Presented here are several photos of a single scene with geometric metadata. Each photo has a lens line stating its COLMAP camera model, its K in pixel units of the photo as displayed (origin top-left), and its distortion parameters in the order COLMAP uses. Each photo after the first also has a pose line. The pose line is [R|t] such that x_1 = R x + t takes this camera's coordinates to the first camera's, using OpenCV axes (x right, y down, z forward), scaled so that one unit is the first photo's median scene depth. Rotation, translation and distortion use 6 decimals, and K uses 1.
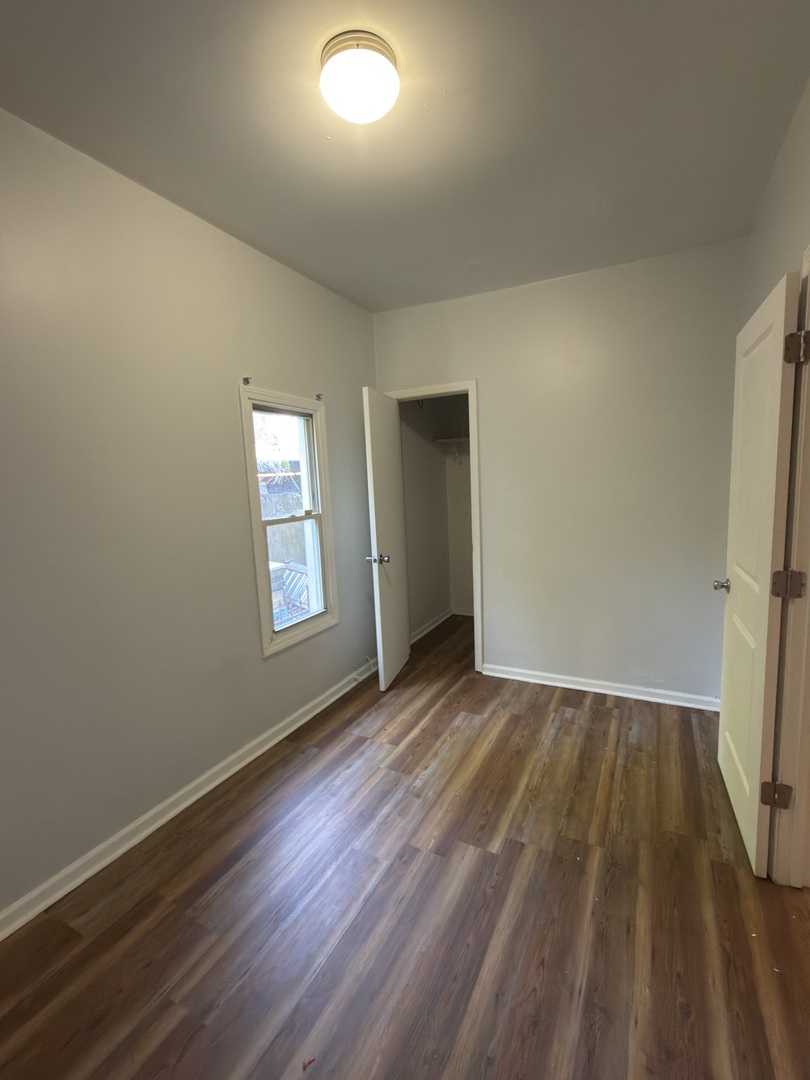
lens RADIAL K [[474.9, 0, 405.2], [0, 474.9, 540.3], [0, 0, 1]] dist [-0.000150, -0.000043]
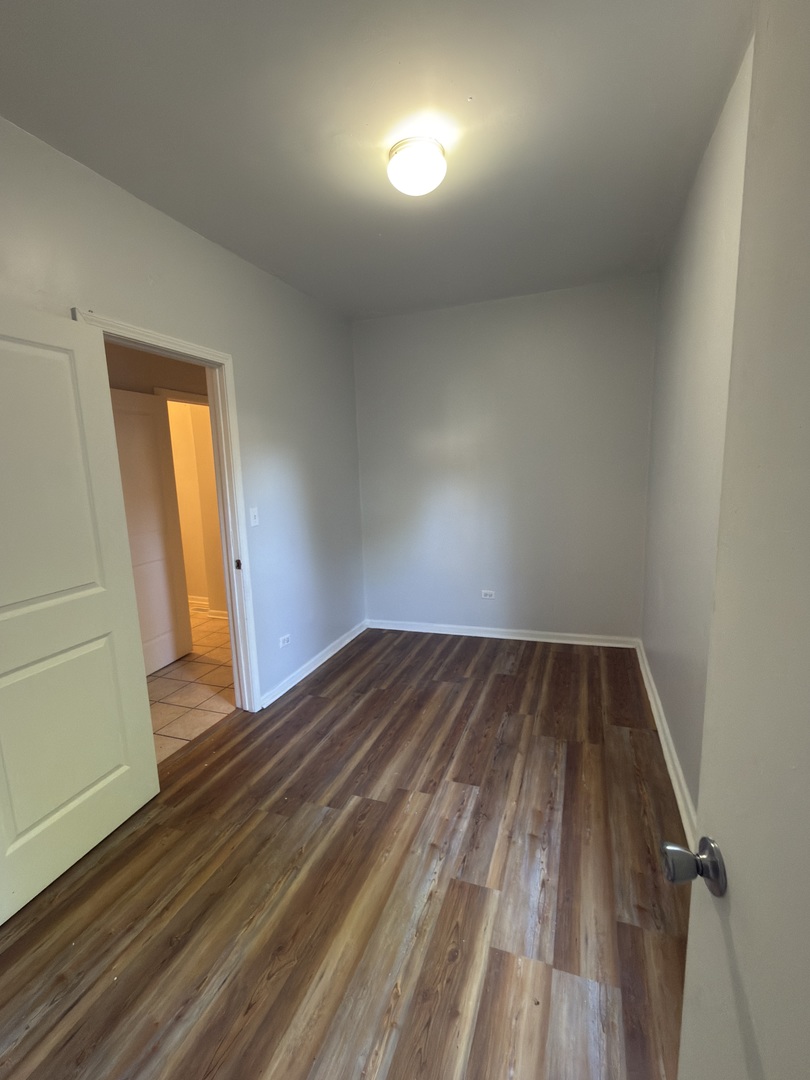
lens RADIAL K [[474.9, 0, 405.3], [0, 474.9, 539.8], [0, 0, 1]] dist [-0.000150, -0.000043]
pose [[-0.989425, 0.092126, -0.112029, 0.121011], [0.056850, 0.956898, 0.284807, -0.222370], [0.133438, 0.275426, -0.952016, 1.671024]]
